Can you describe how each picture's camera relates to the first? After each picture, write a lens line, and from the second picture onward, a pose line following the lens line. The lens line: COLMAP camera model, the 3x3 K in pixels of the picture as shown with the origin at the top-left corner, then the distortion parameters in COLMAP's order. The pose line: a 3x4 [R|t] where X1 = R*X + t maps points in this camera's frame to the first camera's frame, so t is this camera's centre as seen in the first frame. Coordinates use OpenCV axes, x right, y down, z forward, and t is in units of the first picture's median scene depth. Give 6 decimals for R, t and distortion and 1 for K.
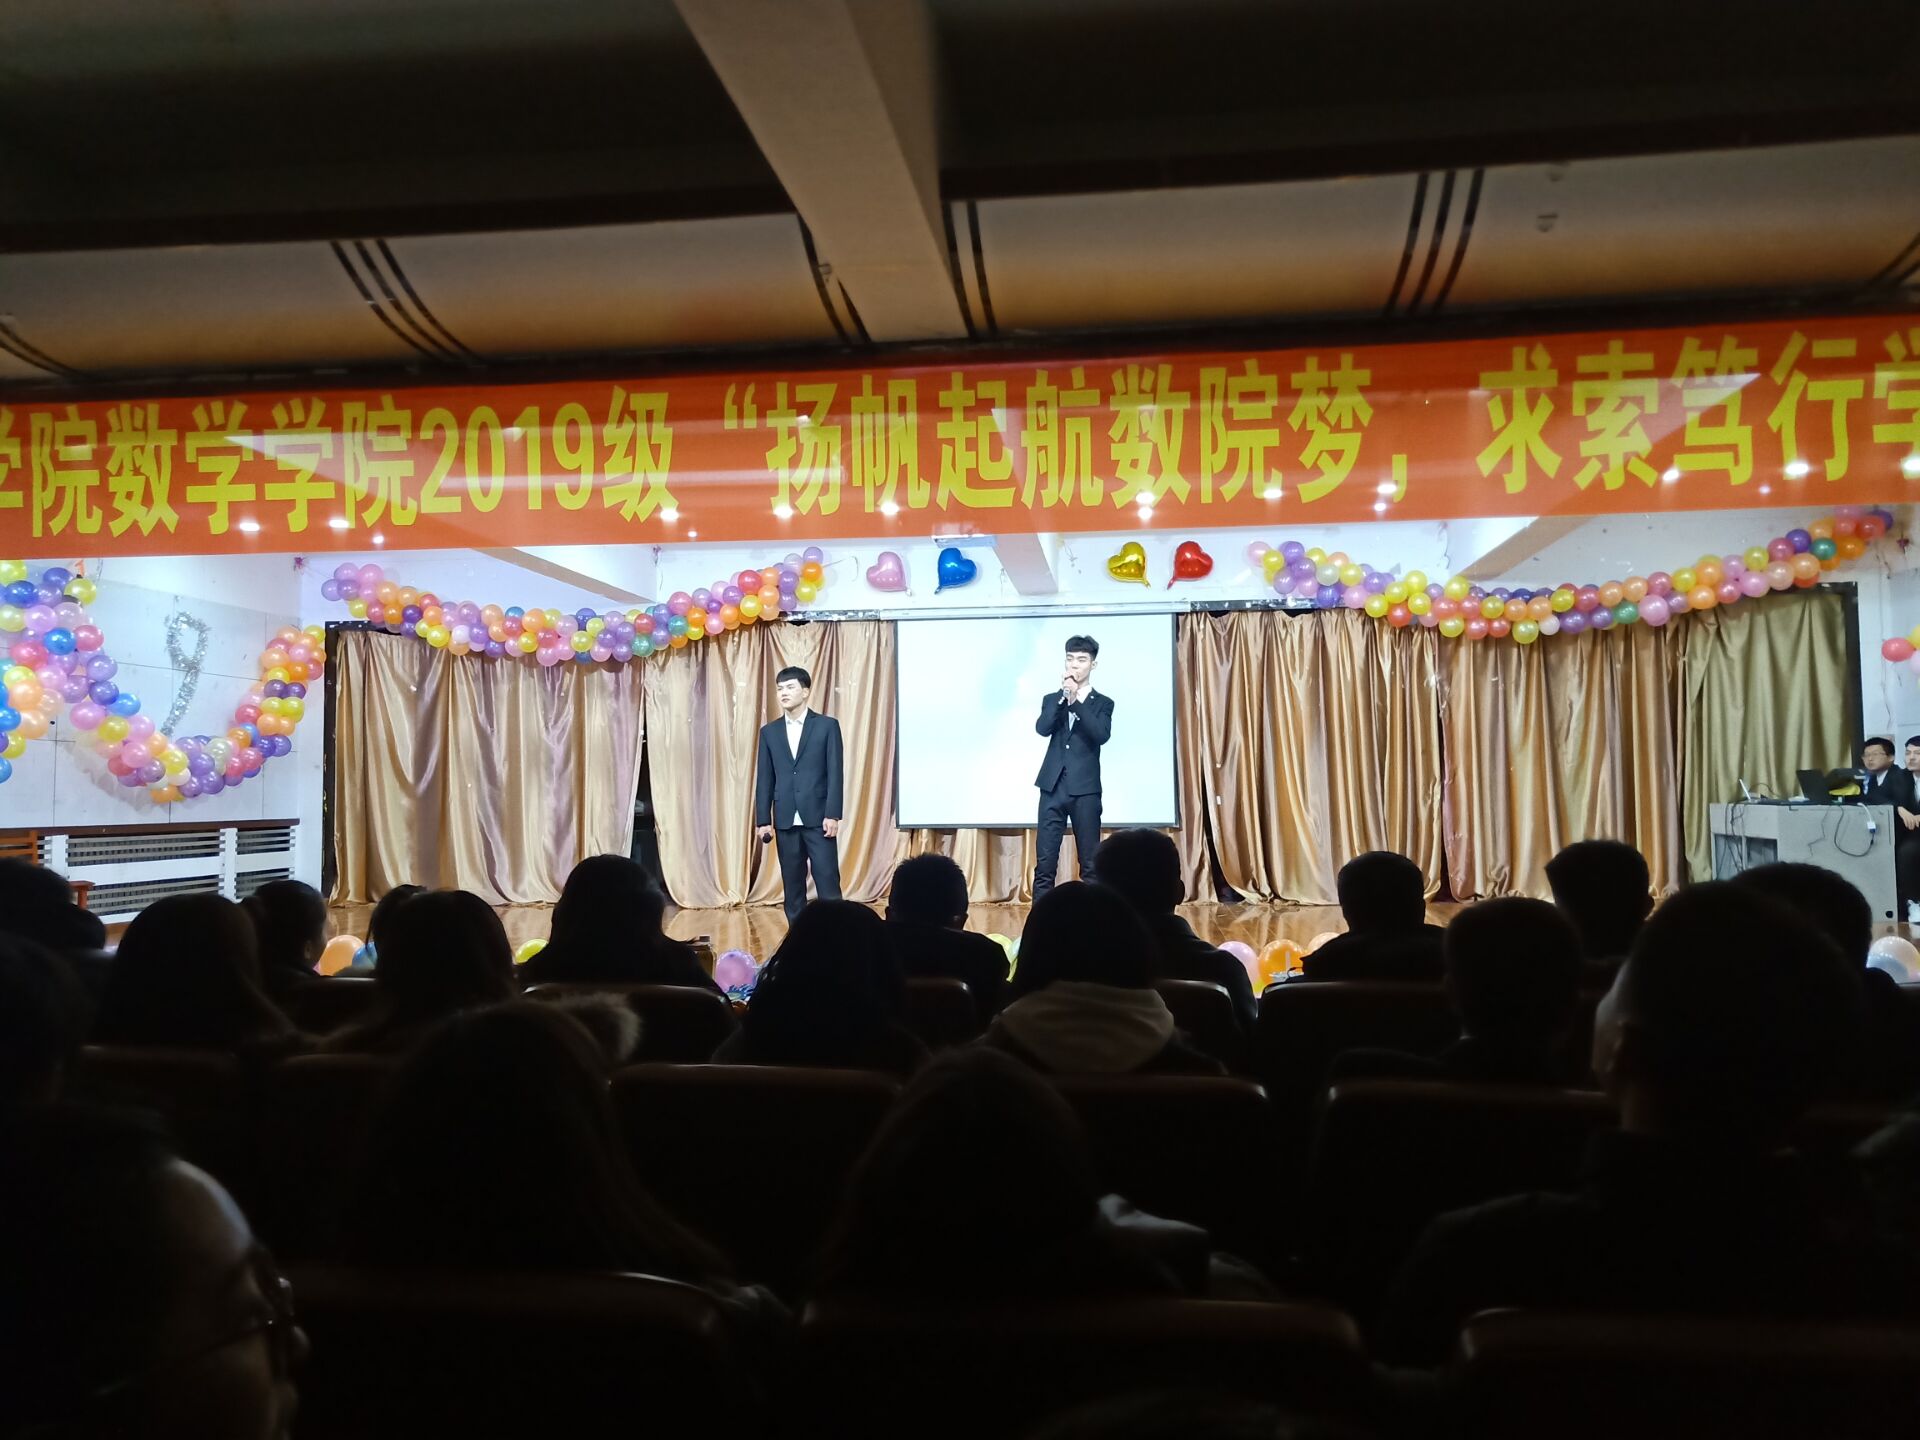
lens RADIAL K [[1450.6, 0, 964.0], [0, 1450.6, 726.4], [0, 0, 1]] dist [0.046920, -0.011183]
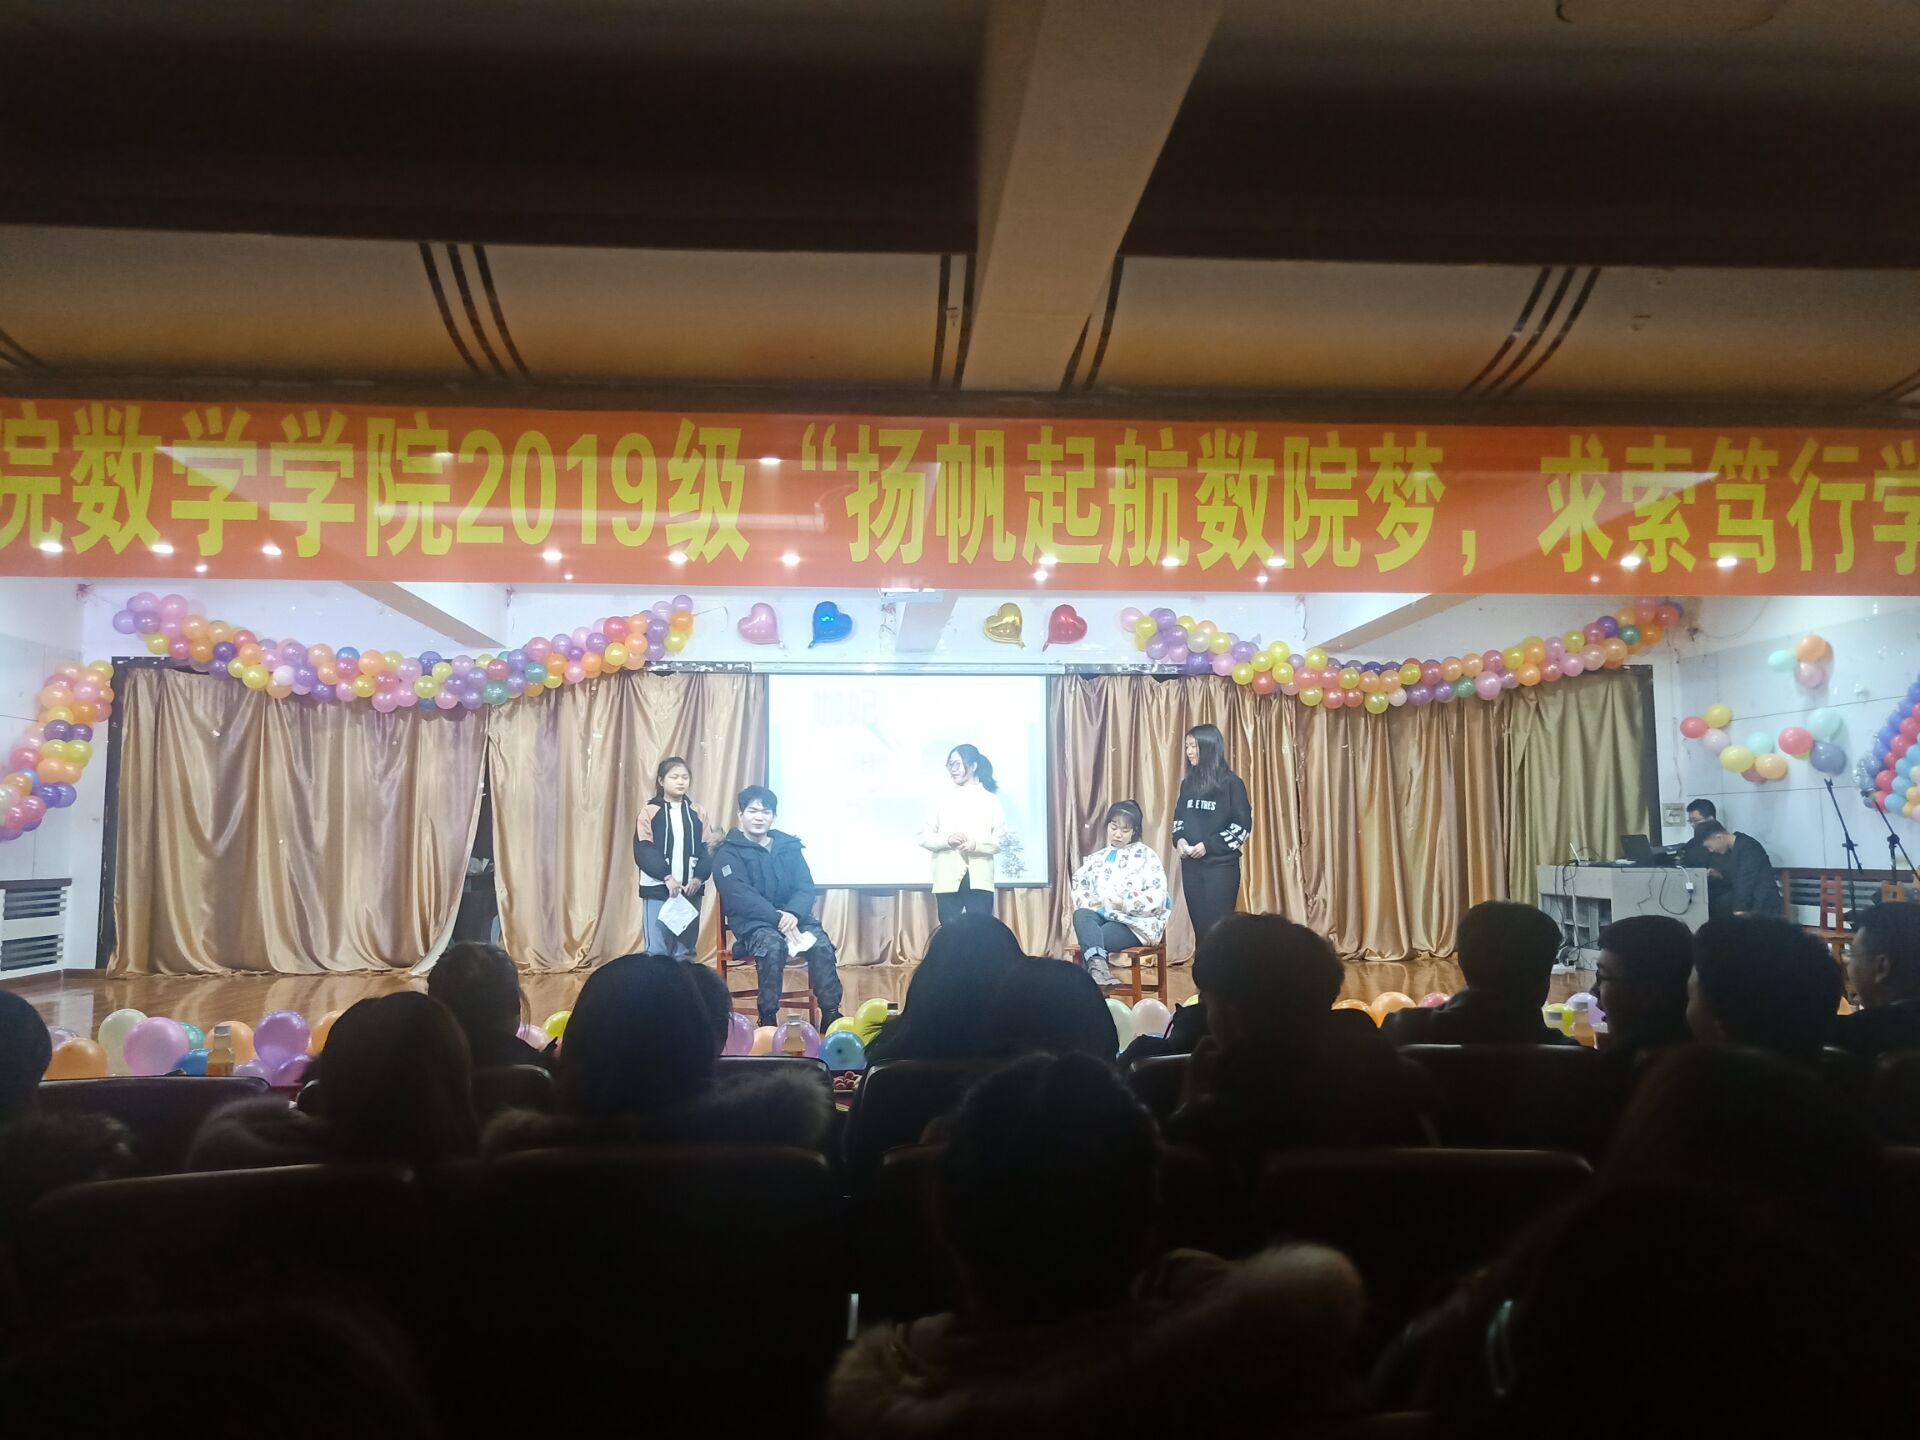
lens RADIAL K [[1453.3, 0, 964.4], [0, 1453.3, 726.1], [0, 0, 1]] dist [0.047832, -0.016649]
pose [[0.980711, 0.022061, 0.194213, -0.113443], [-0.014131, 0.999013, -0.042121, 0.001247], [-0.194951, 0.038564, 0.980055, 0.022404]]
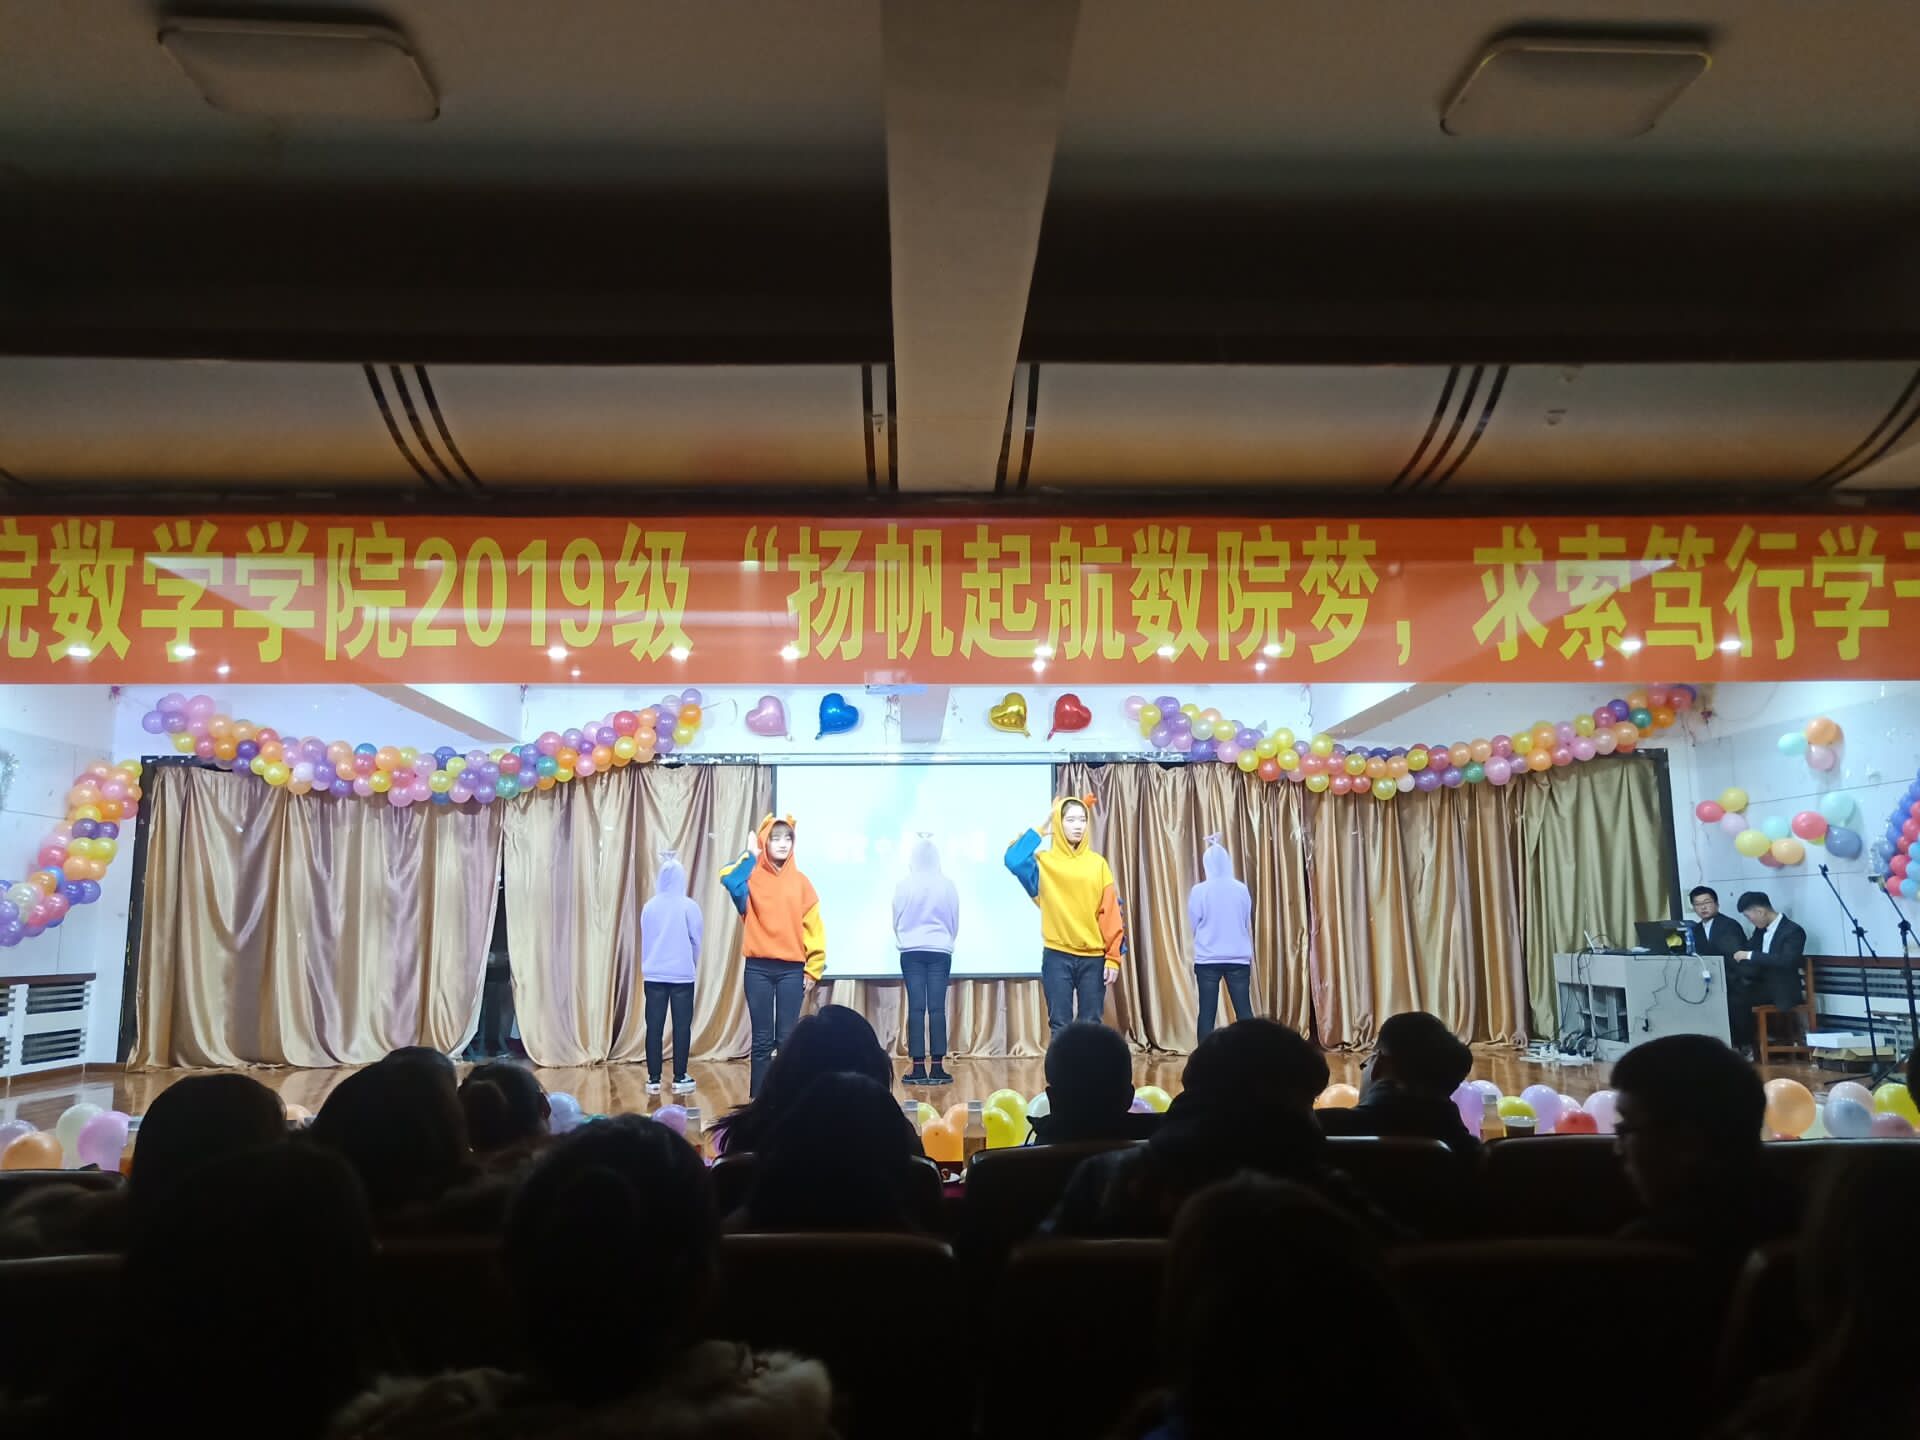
lens RADIAL K [[1453.3, 0, 964.4], [0, 1453.3, 726.1], [0, 0, 1]] dist [0.047832, -0.016649]
pose [[0.987672, 0.023487, 0.154763, -0.078479], [-0.007770, 0.994817, -0.101389, -0.000390], [-0.156342, 0.098936, 0.982735, 0.008713]]
